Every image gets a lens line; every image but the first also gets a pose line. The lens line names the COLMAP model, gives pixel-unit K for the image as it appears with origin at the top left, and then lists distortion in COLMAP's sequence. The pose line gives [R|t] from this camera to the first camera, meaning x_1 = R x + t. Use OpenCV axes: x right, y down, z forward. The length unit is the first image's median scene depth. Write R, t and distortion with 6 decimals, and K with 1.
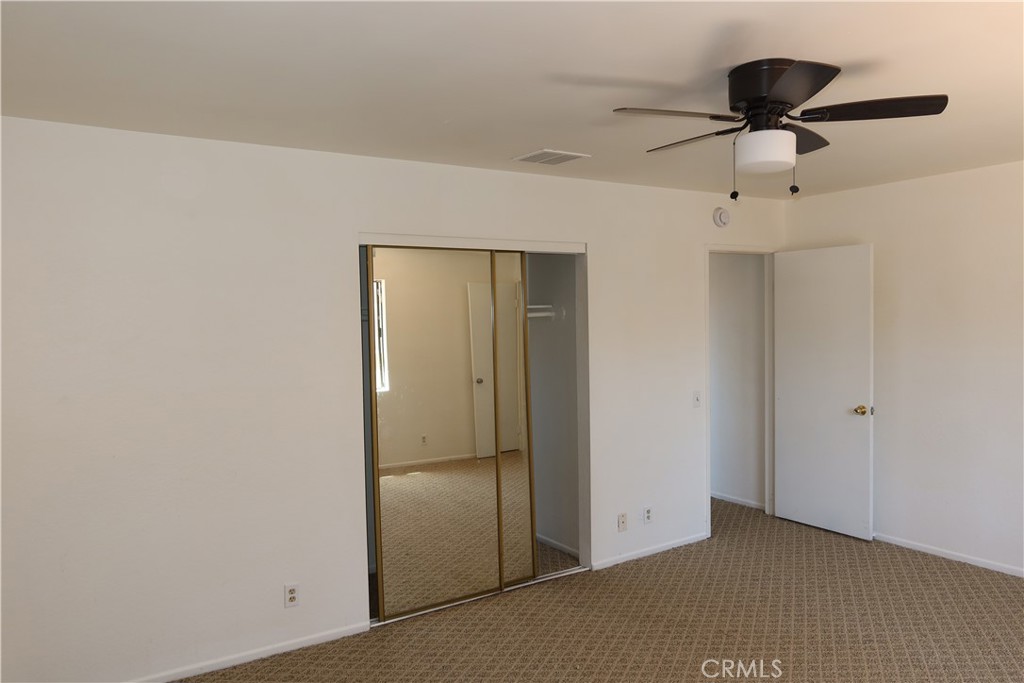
lens RADIAL K [[709.5, 0, 509.3], [0, 709.5, 354.9], [0, 0, 1]] dist [-0.020035, 0.005486]
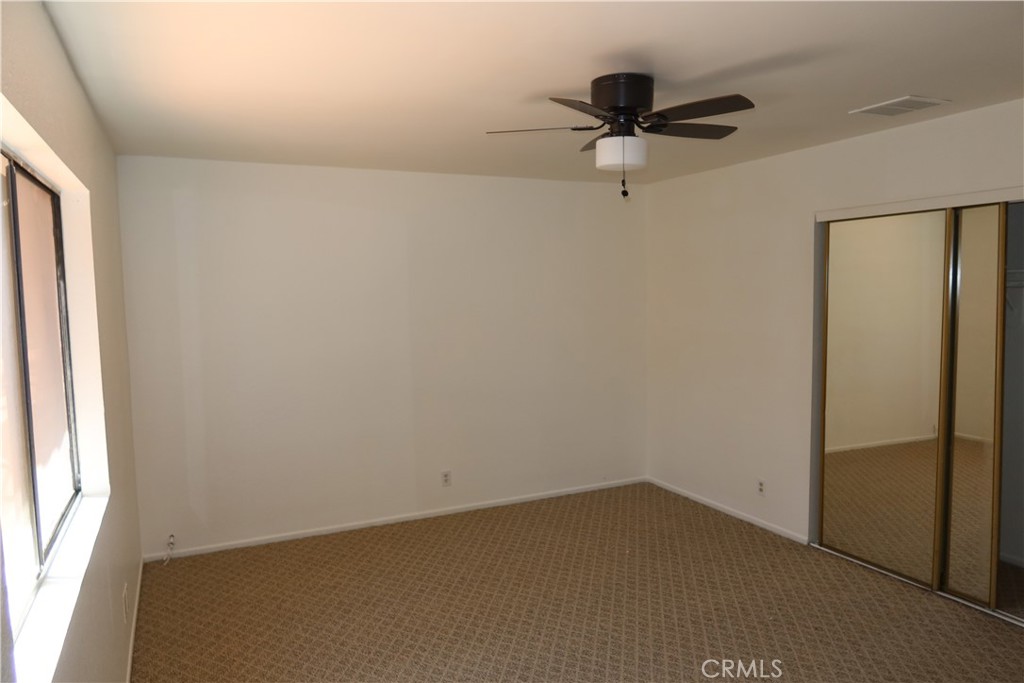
lens RADIAL K [[709.5, 0, 509.3], [0, 709.5, 354.9], [0, 0, 1]] dist [-0.020035, 0.005486]
pose [[-0.103178, 0.115456, -0.987939, 1.015628], [-0.034243, 0.992239, 0.119535, -0.058029], [0.994073, 0.046163, -0.098423, 0.607724]]
